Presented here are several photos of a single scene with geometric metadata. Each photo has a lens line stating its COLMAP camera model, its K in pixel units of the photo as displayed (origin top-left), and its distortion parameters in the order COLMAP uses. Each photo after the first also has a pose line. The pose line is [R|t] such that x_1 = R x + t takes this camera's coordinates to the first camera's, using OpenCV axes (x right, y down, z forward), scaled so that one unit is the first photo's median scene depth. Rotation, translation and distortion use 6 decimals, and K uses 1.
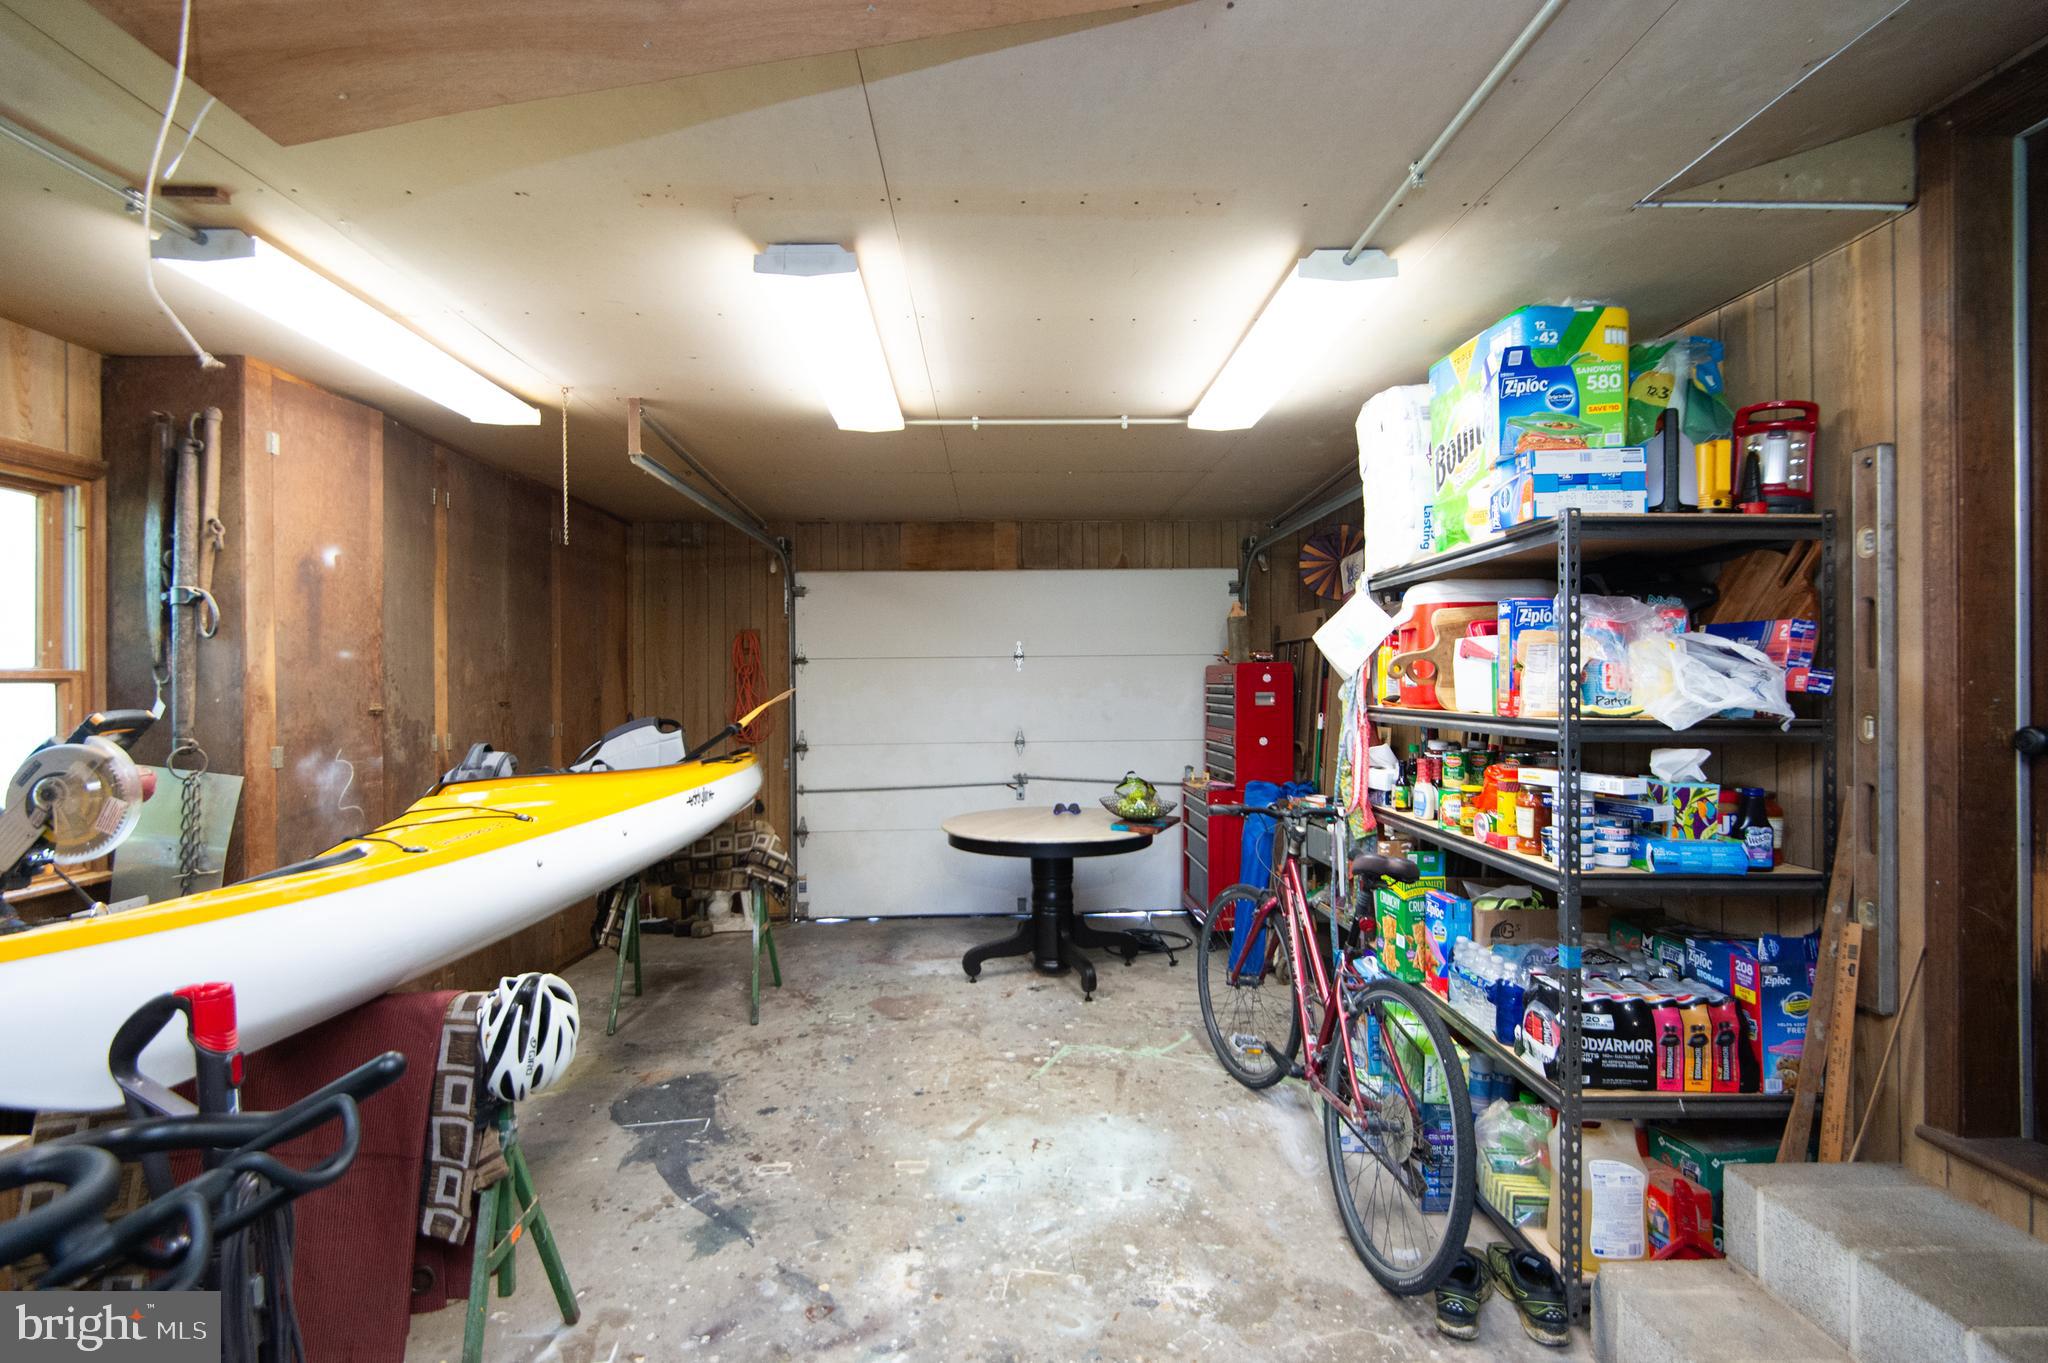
lens RADIAL K [[925.1, 0, 1023.2], [0, 925.1, 682.7], [0, 0, 1]] dist [-0.004477, -0.001000]
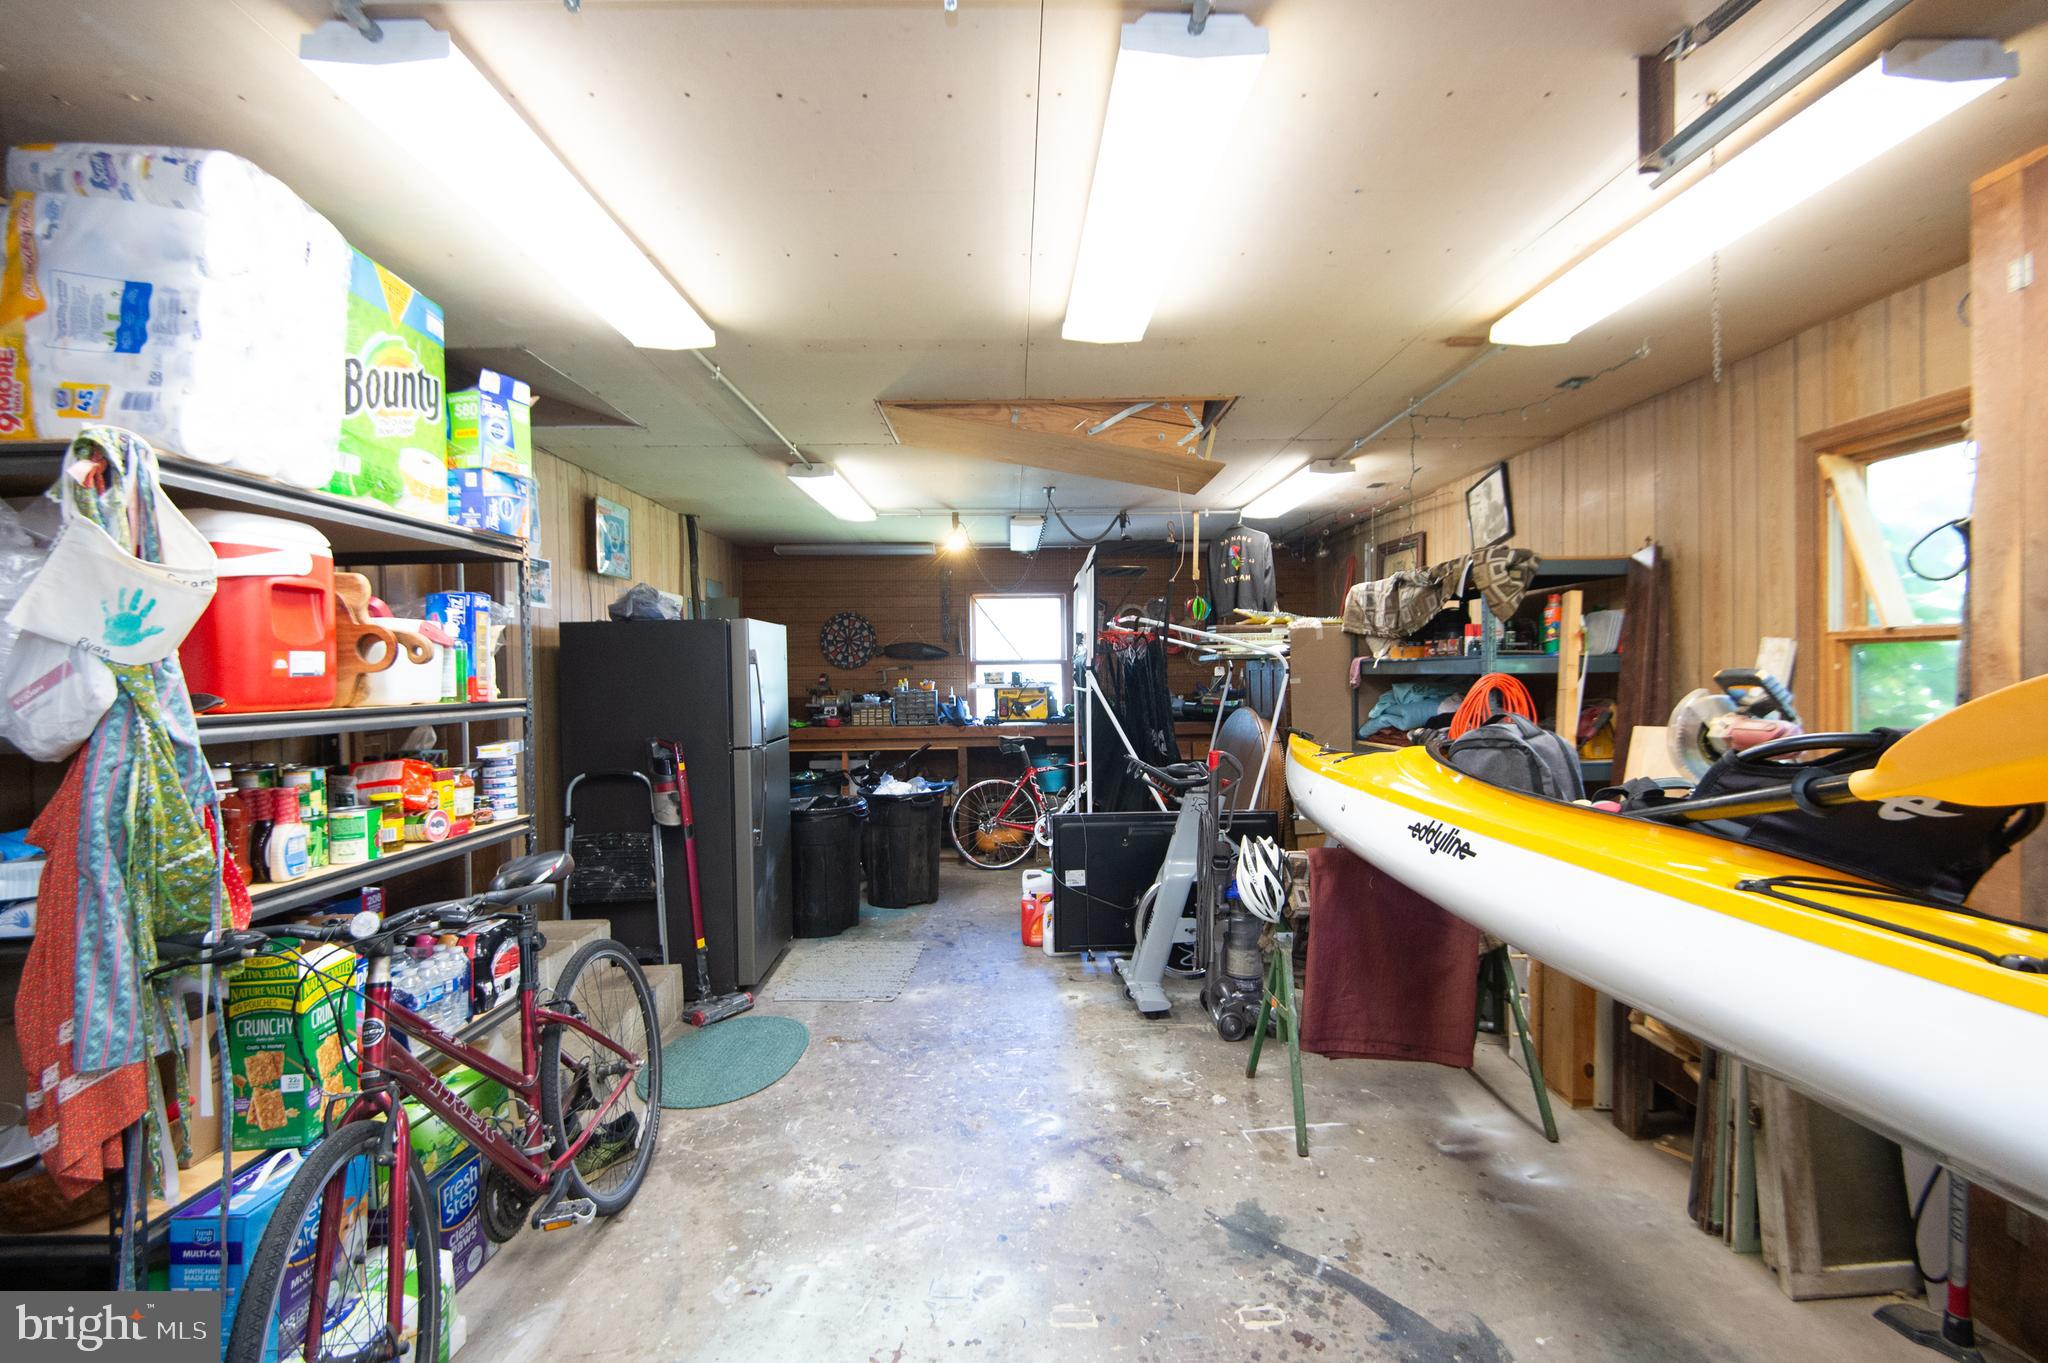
lens RADIAL K [[925.1, 0, 1026.2], [0, 925.1, 682.1], [0, 0, 1]] dist [-0.004477, -0.001000]
pose [[-0.999686, 0.021409, 0.013017, -0.121862], [0.021582, 0.999679, 0.013281, 0.012795], [-0.012728, 0.013558, -0.999827, 2.027307]]
